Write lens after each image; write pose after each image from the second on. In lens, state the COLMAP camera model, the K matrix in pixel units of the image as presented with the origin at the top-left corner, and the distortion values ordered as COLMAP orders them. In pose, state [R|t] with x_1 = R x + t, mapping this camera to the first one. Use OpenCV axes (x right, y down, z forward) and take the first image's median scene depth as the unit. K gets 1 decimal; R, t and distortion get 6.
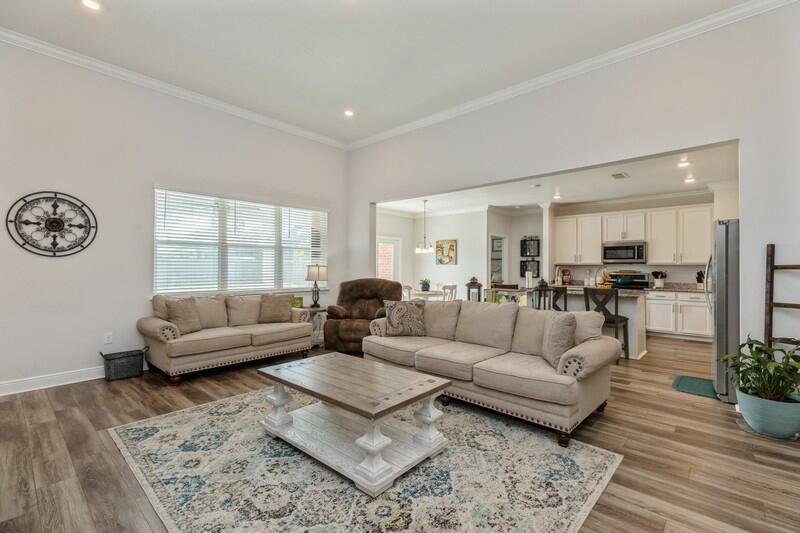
lens RADIAL K [[358.2, 0, 397.9], [0, 358.2, 263.8], [0, 0, 1]] dist [0.004398, -0.000395]
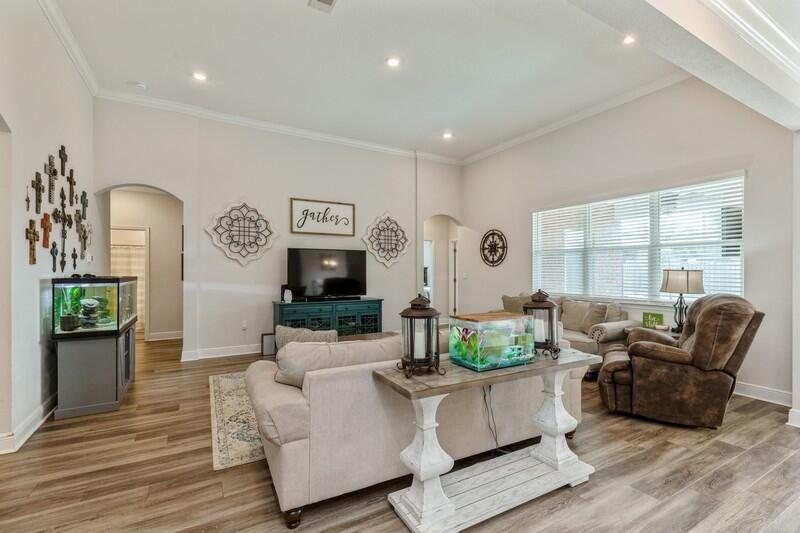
lens RADIAL K [[358.2, 0, 400.3], [0, 358.2, 272.4], [0, 0, 1]] dist [0.004398, -0.000395]
pose [[-0.303509, -0.001461, -0.952828, 0.863144], [0.007412, 0.999965, -0.003895, 0.014046], [0.952800, -0.008244, -0.303487, 1.098486]]
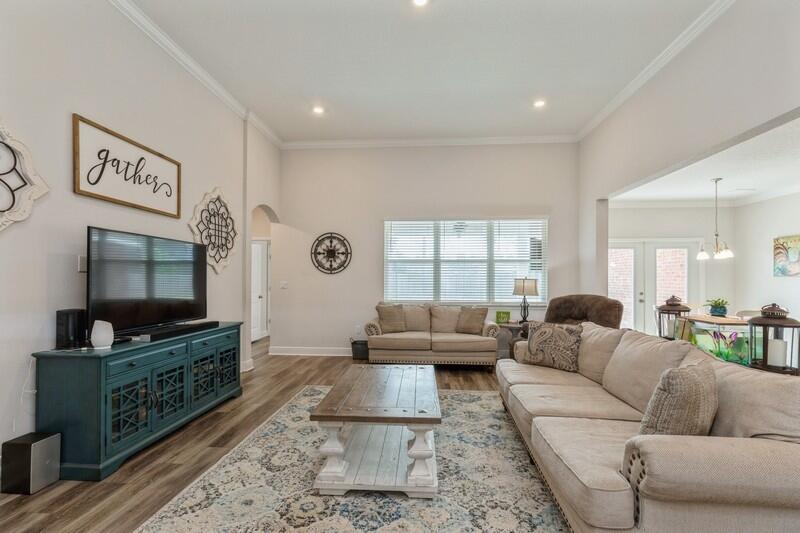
lens RADIAL K [[358.2, 0, 399.2], [0, 358.2, 278.3], [0, 0, 1]] dist [0.004398, -0.000395]
pose [[0.614550, -0.005733, -0.788857, 0.469724], [0.006928, 0.999974, -0.001870, 0.004916], [0.788848, -0.004316, 0.614573, 0.268345]]
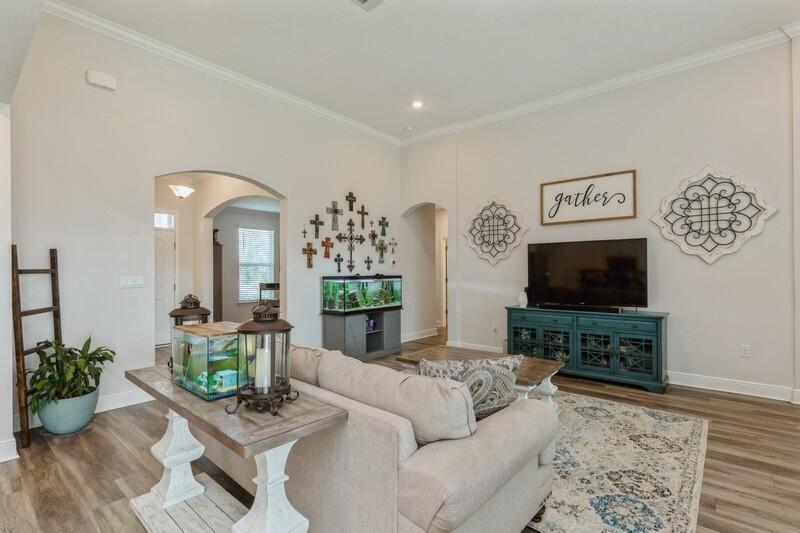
lens RADIAL K [[380.4, 0, 399.0], [0, 380.4, 270.4], [0, 0, 1]] dist [0.003711, -0.000281]
pose [[-0.999204, 0.001922, -0.039850, 0.125082], [0.002290, 0.999955, -0.009200, 0.010121], [0.039830, -0.009284, -0.999163, 1.535703]]
